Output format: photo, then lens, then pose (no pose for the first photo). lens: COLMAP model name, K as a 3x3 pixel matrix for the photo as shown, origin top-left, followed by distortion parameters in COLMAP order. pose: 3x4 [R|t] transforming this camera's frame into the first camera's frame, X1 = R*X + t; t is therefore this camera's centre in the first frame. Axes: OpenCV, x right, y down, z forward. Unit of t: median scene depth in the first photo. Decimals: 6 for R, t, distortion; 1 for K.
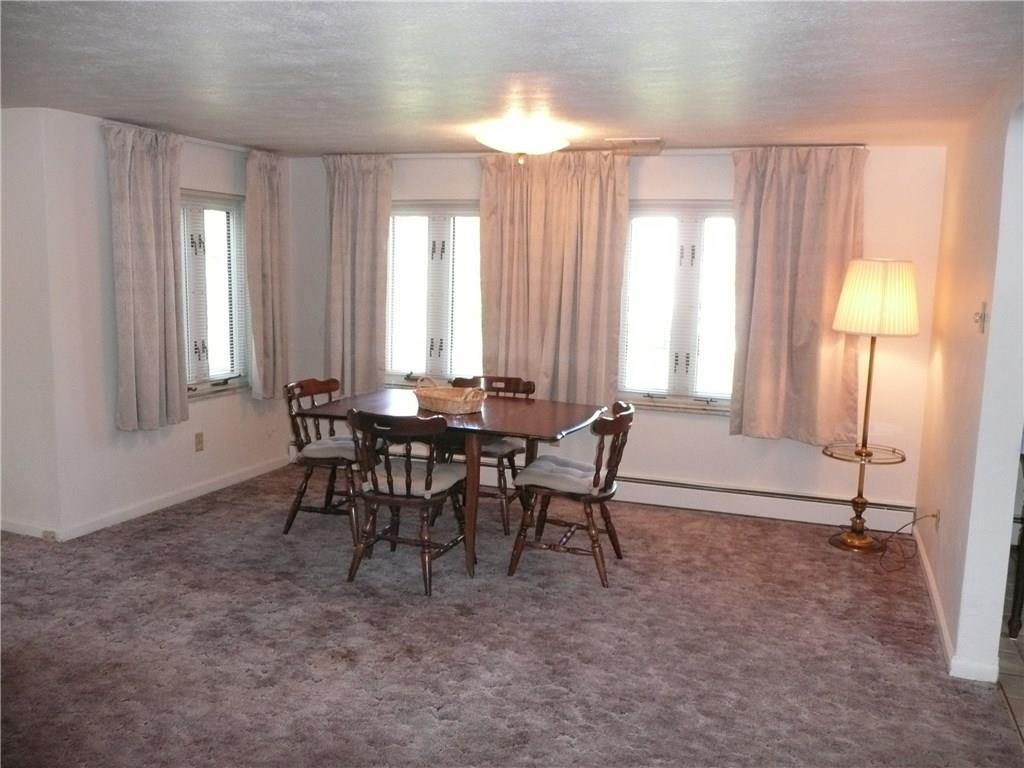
lens RADIAL K [[864.6, 0, 512.0], [0, 864.6, 384.0], [0, 0, 1]] dist [-0.036294, 0.030305]
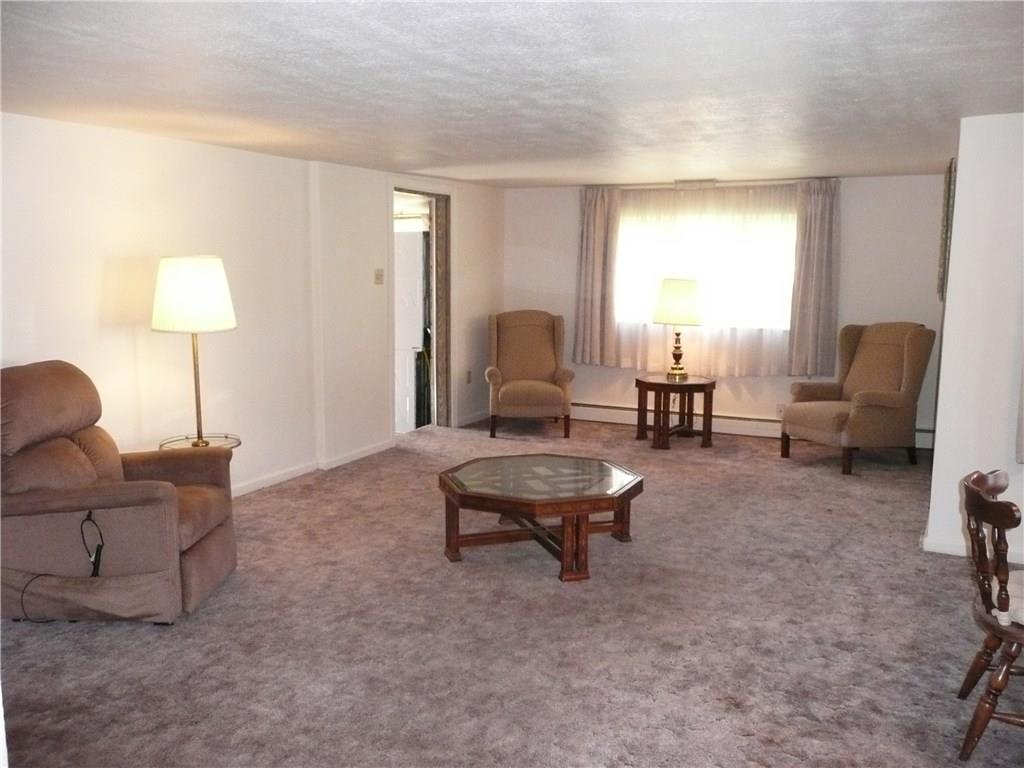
lens RADIAL K [[864.6, 0, 512.0], [0, 864.6, 384.0], [0, 0, 1]] dist [-0.036294, 0.030305]
pose [[-0.096266, 0.121110, -0.987960, 0.514381], [-0.134878, 0.981828, 0.133501, -0.079957], [0.986175, 0.146106, -0.078181, 0.586348]]
